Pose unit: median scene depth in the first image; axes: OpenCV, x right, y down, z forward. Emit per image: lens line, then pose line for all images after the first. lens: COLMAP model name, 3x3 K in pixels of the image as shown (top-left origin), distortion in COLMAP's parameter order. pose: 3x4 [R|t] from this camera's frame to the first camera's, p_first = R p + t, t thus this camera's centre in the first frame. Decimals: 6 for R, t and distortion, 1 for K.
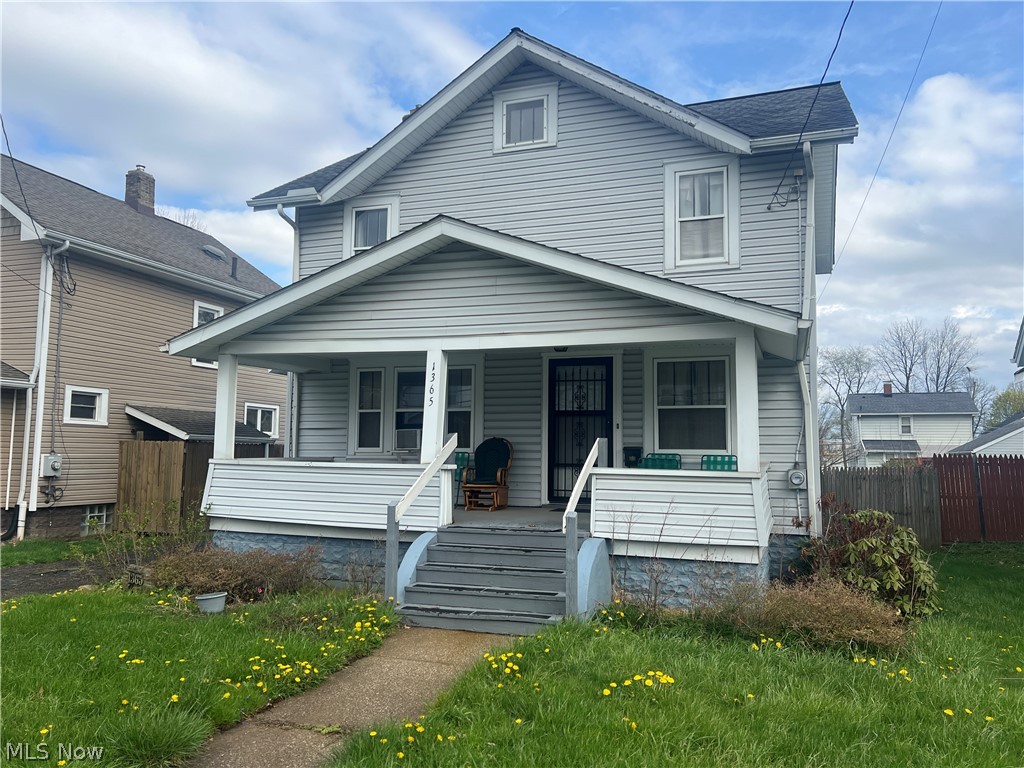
lens RADIAL K [[768.5, 0, 514.6], [0, 768.5, 383.4], [0, 0, 1]] dist [0.051261, -0.050709]
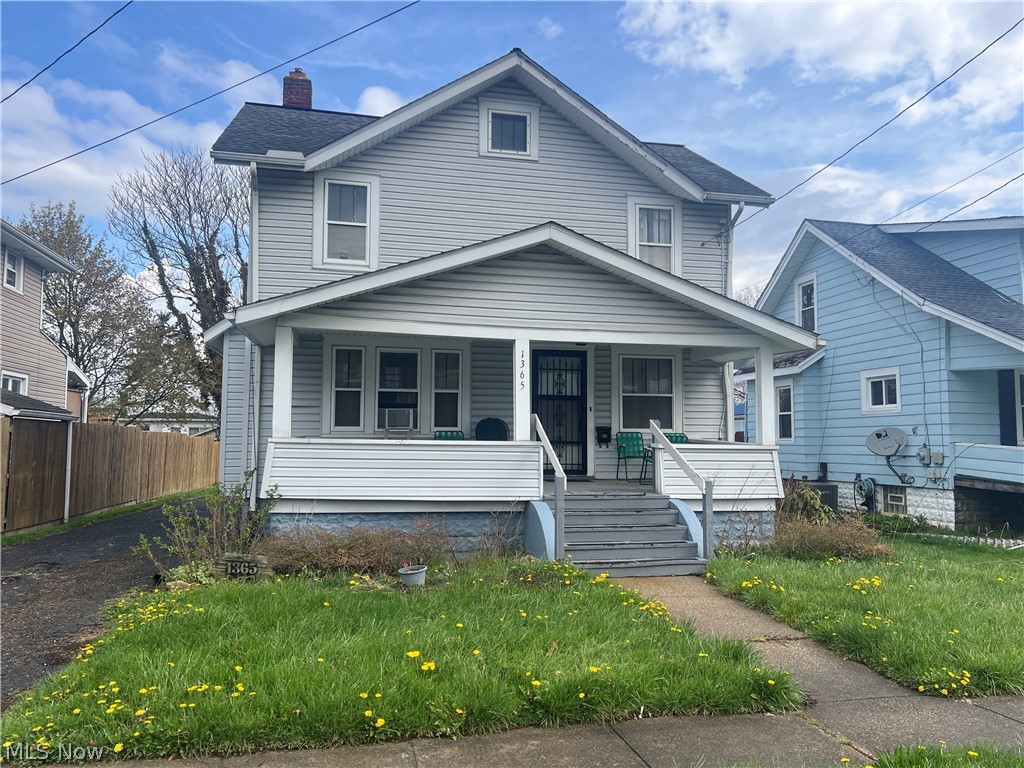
lens RADIAL K [[768.5, 0, 513.2], [0, 768.5, 379.8], [0, 0, 1]] dist [0.051261, -0.050709]
pose [[0.848309, 0.036093, 0.528270, -0.591395], [-0.047375, 0.998847, 0.007830, 0.006218], [-0.527378, -0.031669, 0.849041, 0.051093]]
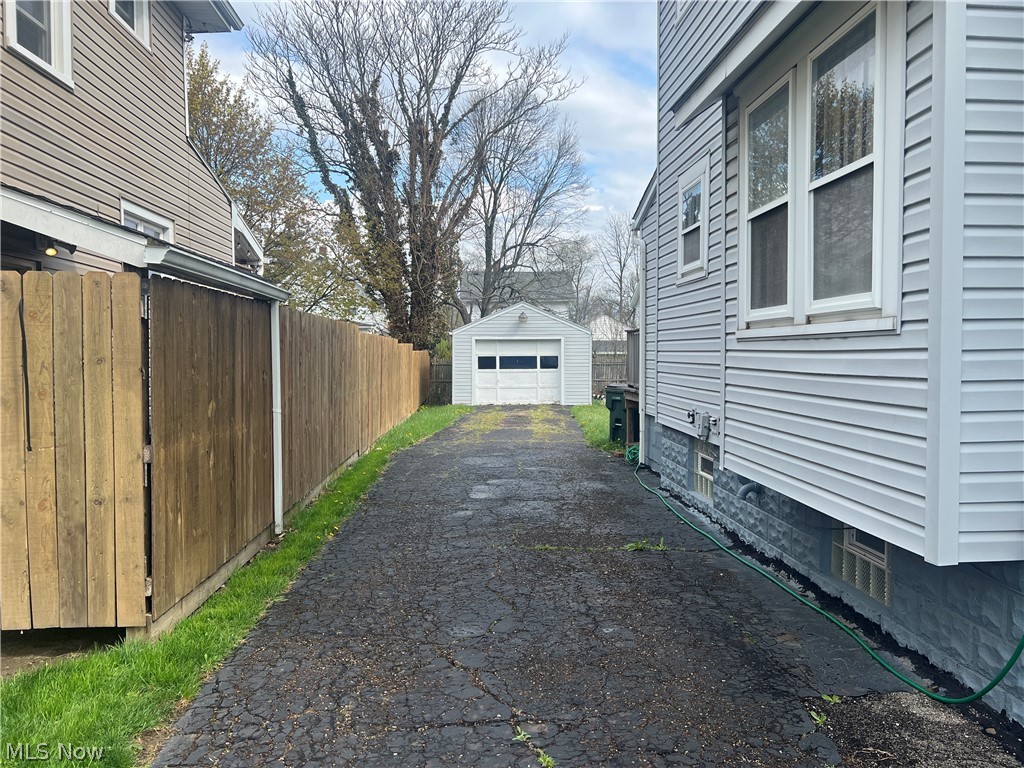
lens RADIAL K [[768.5, 0, 512.4], [0, 768.5, 381.3], [0, 0, 1]] dist [0.051261, -0.050709]
pose [[0.913327, -0.028773, 0.406210, -0.602161], [-0.027758, 0.990782, 0.132592, 0.104683], [-0.406280, -0.132375, 0.904109, 1.026866]]
